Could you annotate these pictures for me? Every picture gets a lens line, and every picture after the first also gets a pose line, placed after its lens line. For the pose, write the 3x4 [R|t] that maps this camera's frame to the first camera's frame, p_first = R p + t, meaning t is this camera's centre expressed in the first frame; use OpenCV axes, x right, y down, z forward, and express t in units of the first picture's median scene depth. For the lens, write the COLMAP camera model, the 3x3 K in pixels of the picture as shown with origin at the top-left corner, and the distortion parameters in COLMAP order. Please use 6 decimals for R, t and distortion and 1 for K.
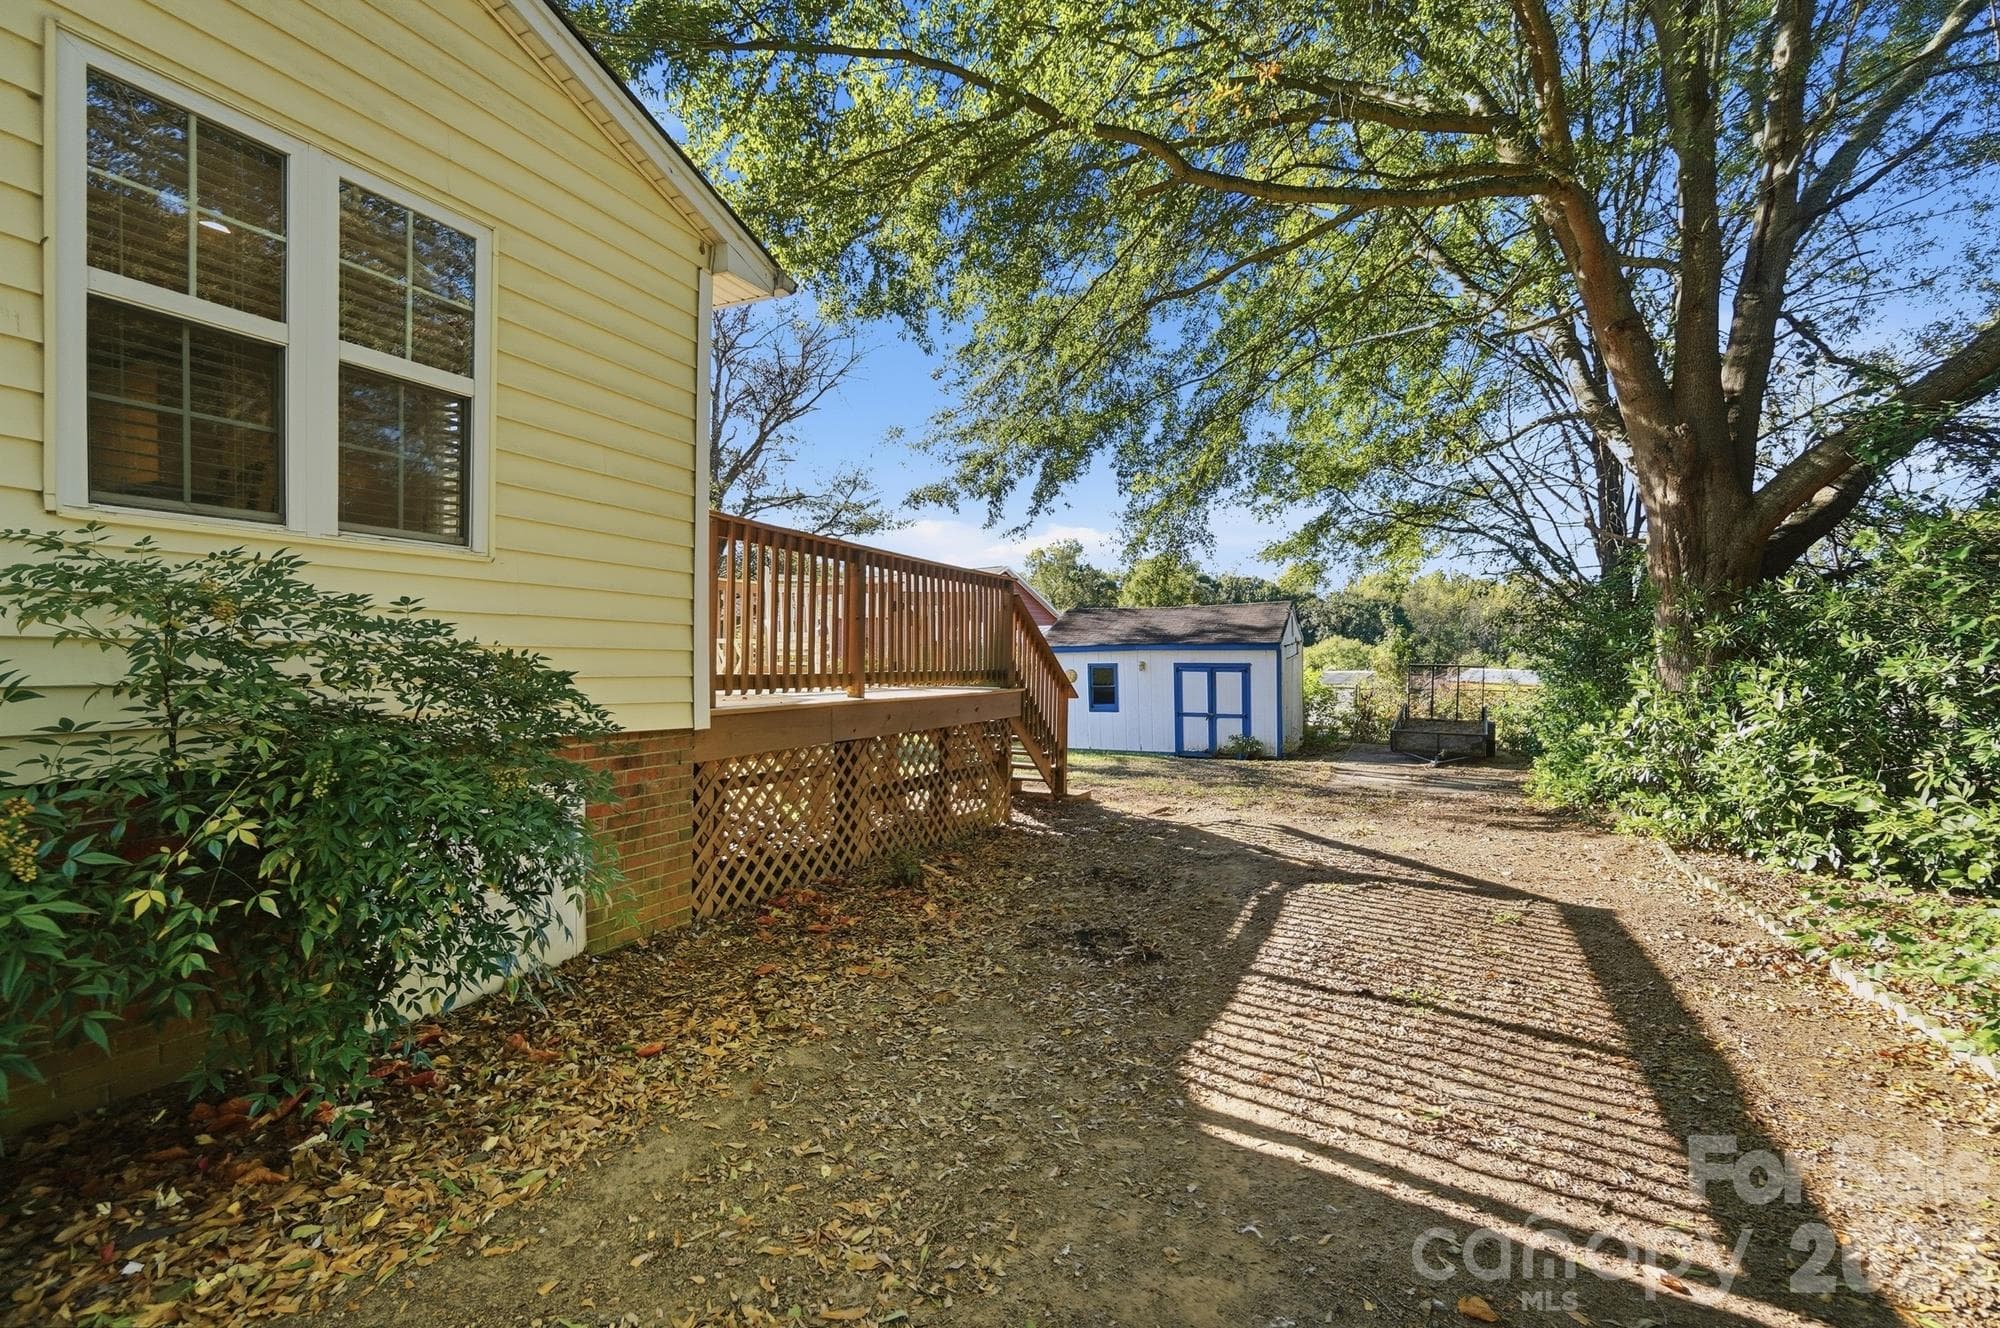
lens RADIAL K [[862.7, 0, 1052.0], [0, 862.7, 665.9], [0, 0, 1]] dist [-0.001369, -0.000141]
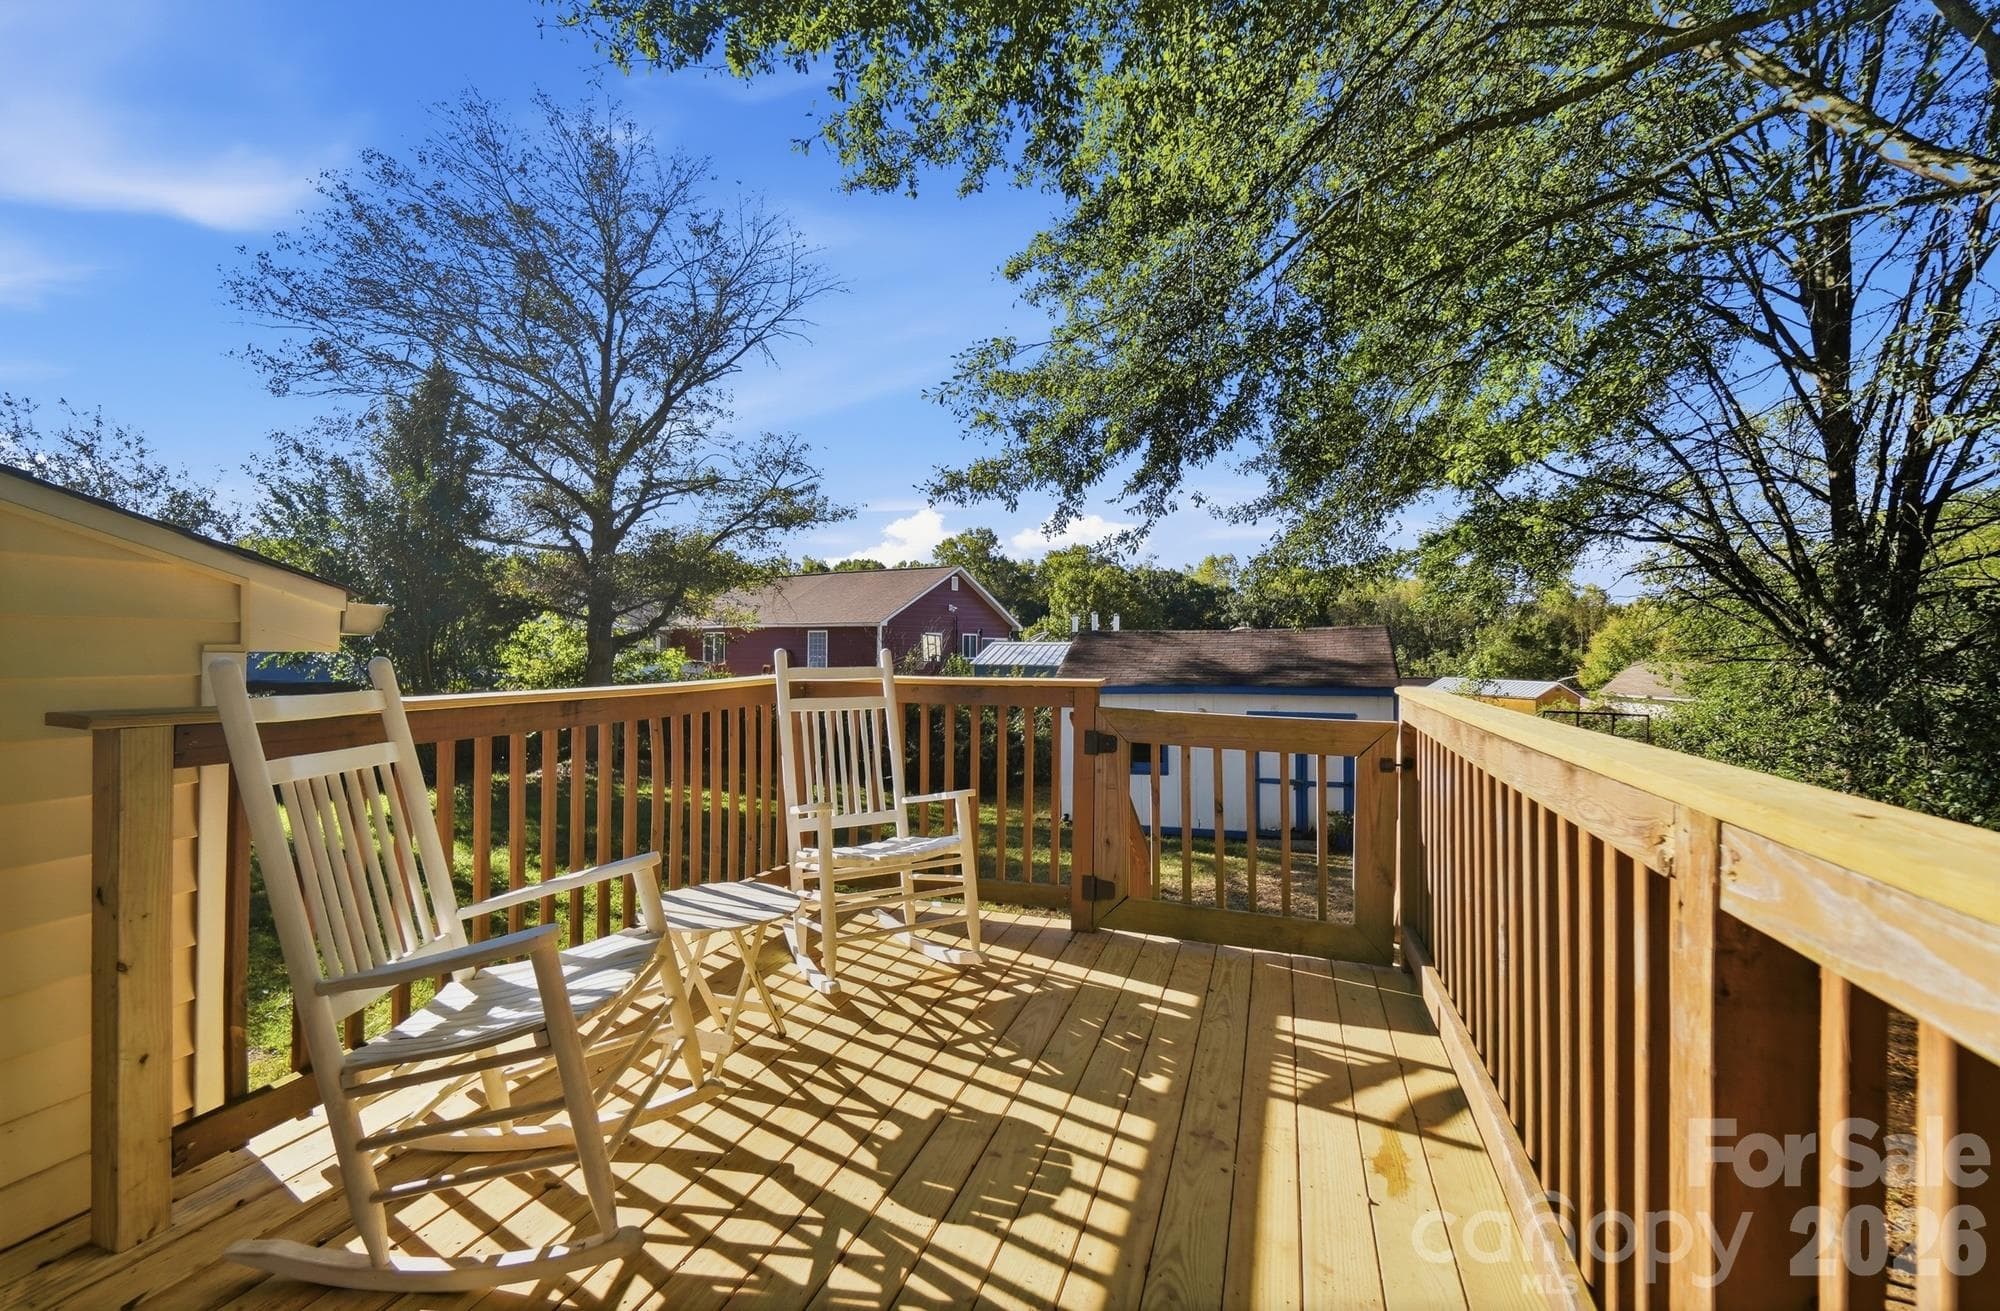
lens RADIAL K [[872.0, 0, 1000.0], [0, 872.0, 655.5], [0, 0, 1]] dist [0.009196, -0.000001]
pose [[0.997826, 0.001859, 0.065883, -0.087626], [-0.001899, 0.999998, 0.000551, -0.037658], [-0.065881, -0.000675, 0.997827, 0.191041]]
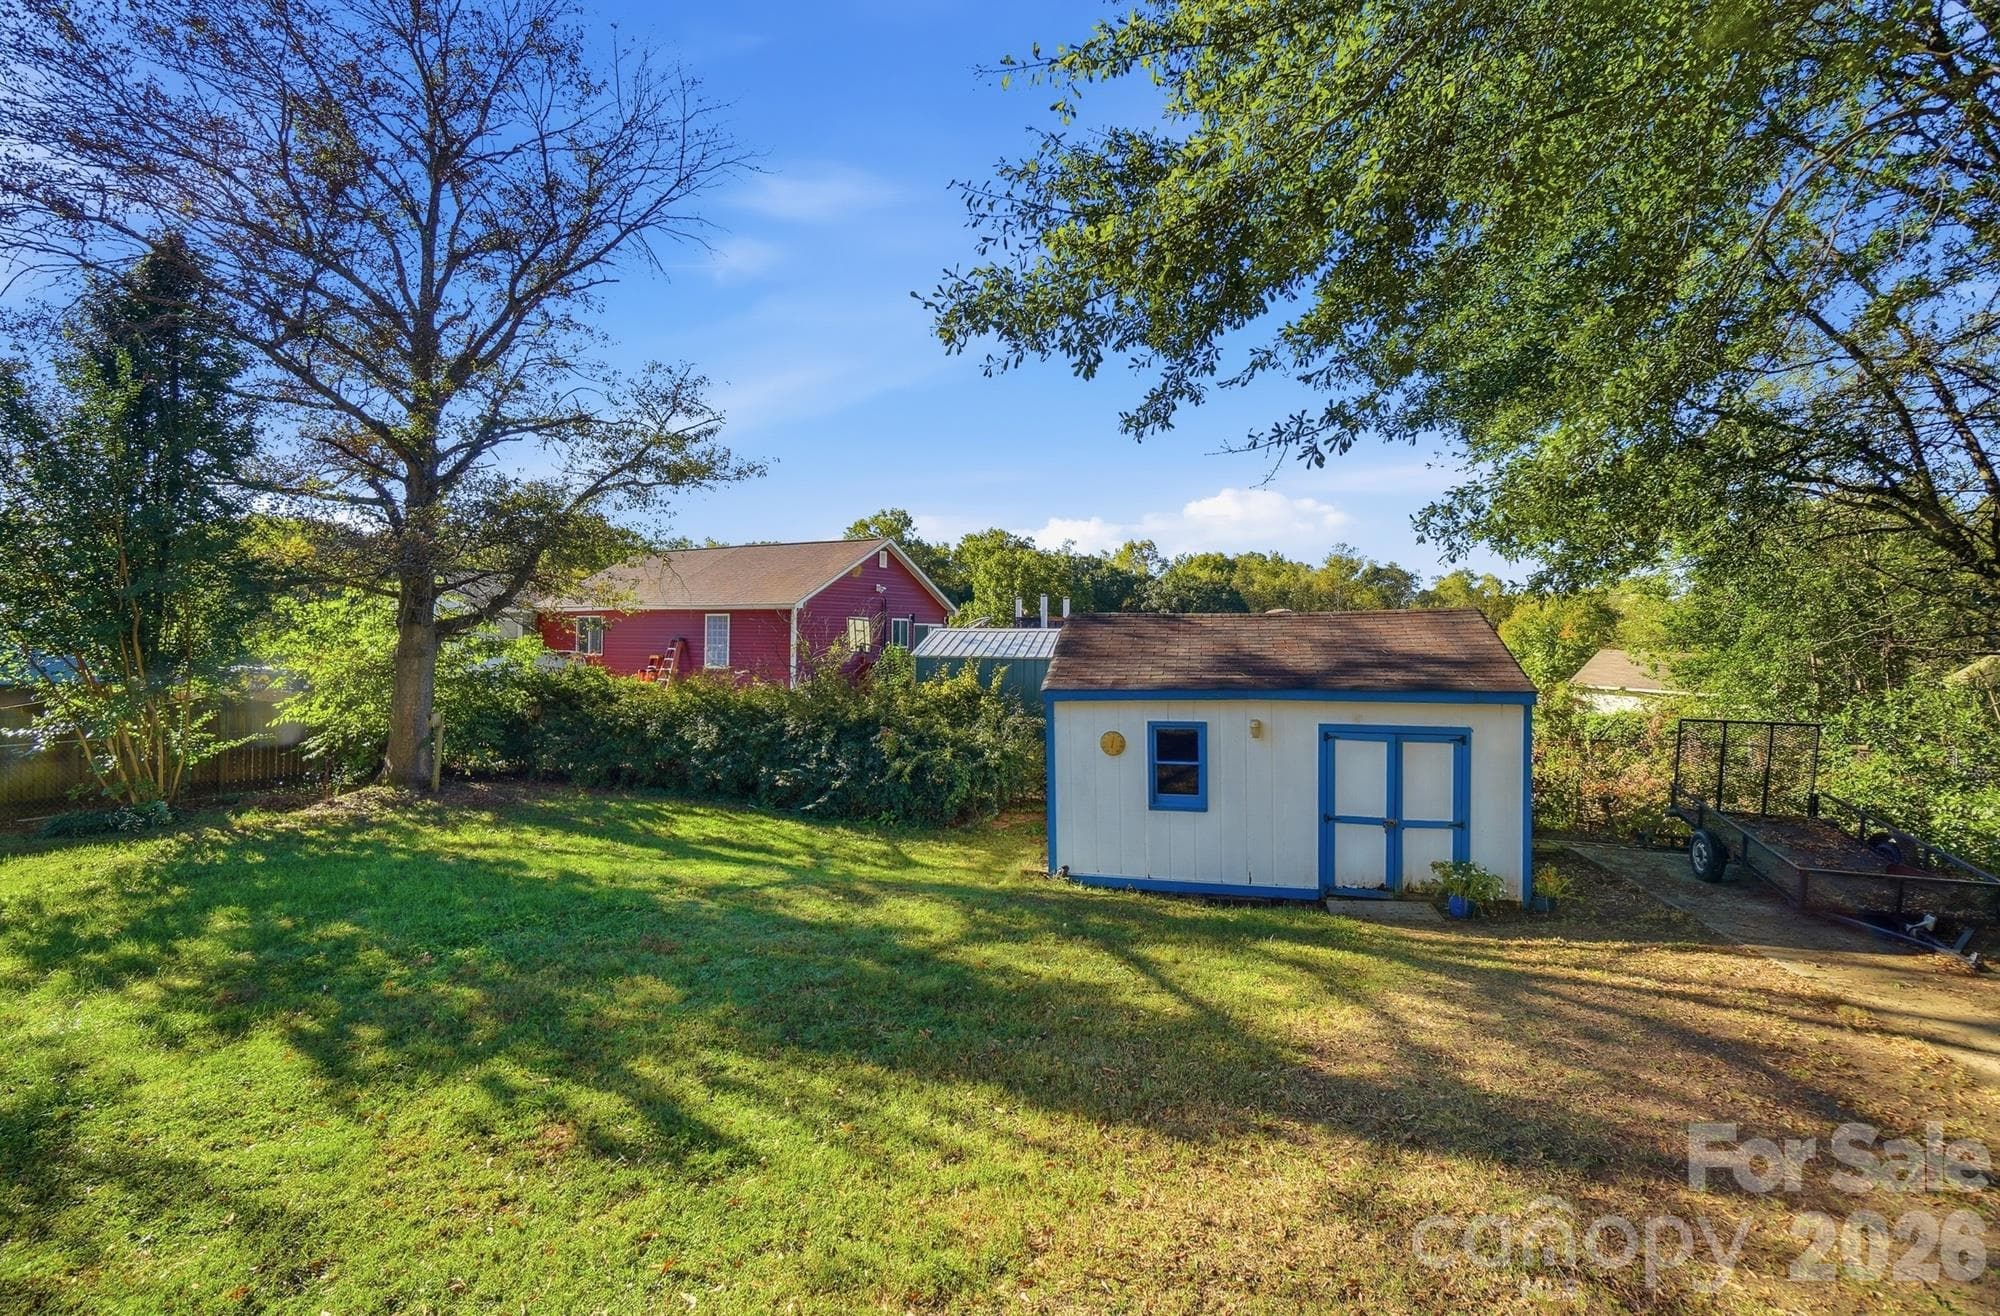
lens RADIAL K [[863.9, 0, 983.1], [0, 863.9, 634.3], [0, 0, 1]] dist [-0.003153, -0.000158]
pose [[0.988067, 0.004305, 0.153963, -0.109814], [-0.002953, 0.999955, -0.009003, -0.039815], [-0.153995, 0.008441, 0.988036, 0.371641]]
